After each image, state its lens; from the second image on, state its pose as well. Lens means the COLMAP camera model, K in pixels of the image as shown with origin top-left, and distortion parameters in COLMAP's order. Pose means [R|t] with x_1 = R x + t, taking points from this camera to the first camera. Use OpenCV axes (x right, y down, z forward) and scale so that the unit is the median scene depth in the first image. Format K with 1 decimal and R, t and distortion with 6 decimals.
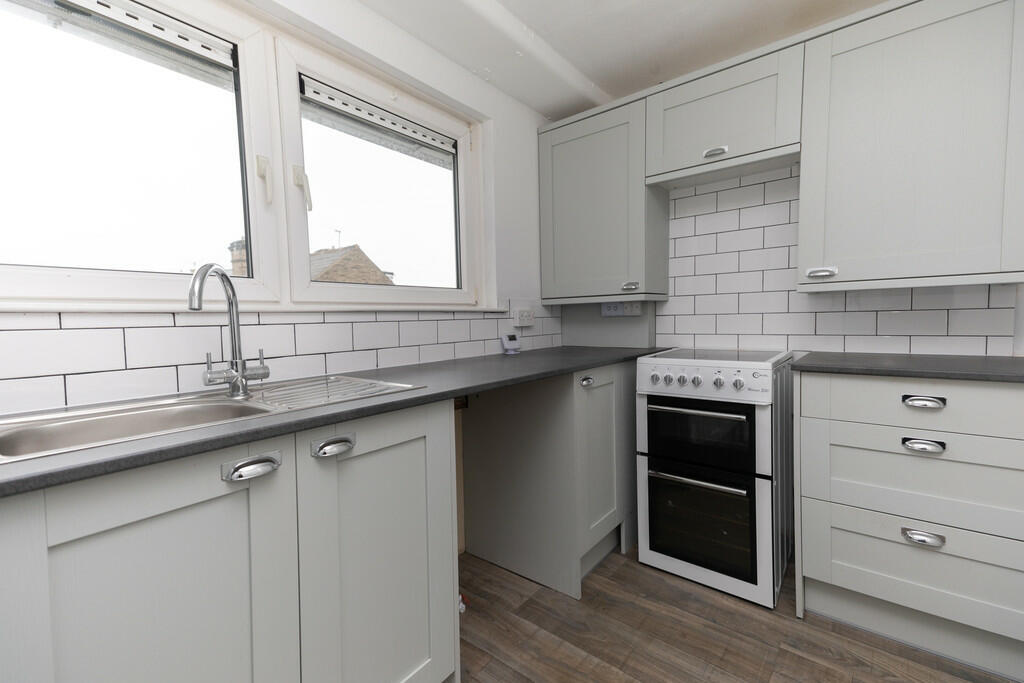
lens RADIAL K [[452.5, 0, 521.8], [0, 452.5, 338.4], [0, 0, 1]] dist [0.056441, -0.000090]
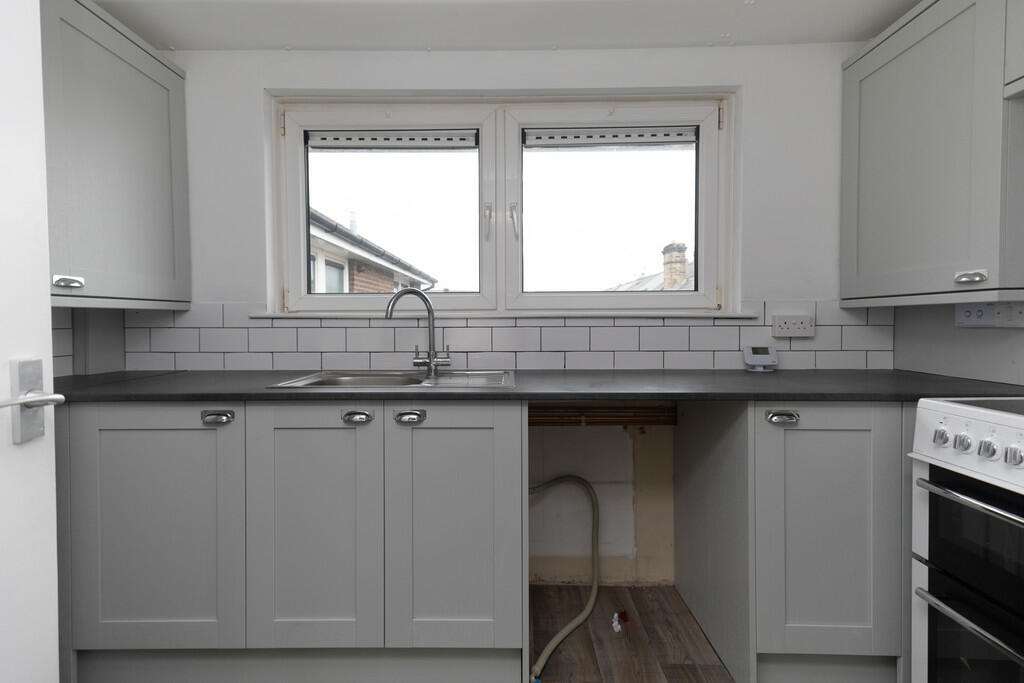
lens RADIAL K [[480.1, 0, 500.4], [0, 480.1, 328.2], [0, 0, 1]] dist [0.020574, -0.000289]
pose [[0.590772, 0.034180, -0.806114, 0.439889], [-0.048332, 0.998807, 0.006929, -0.027868], [0.805389, 0.034868, 0.591720, 0.158122]]
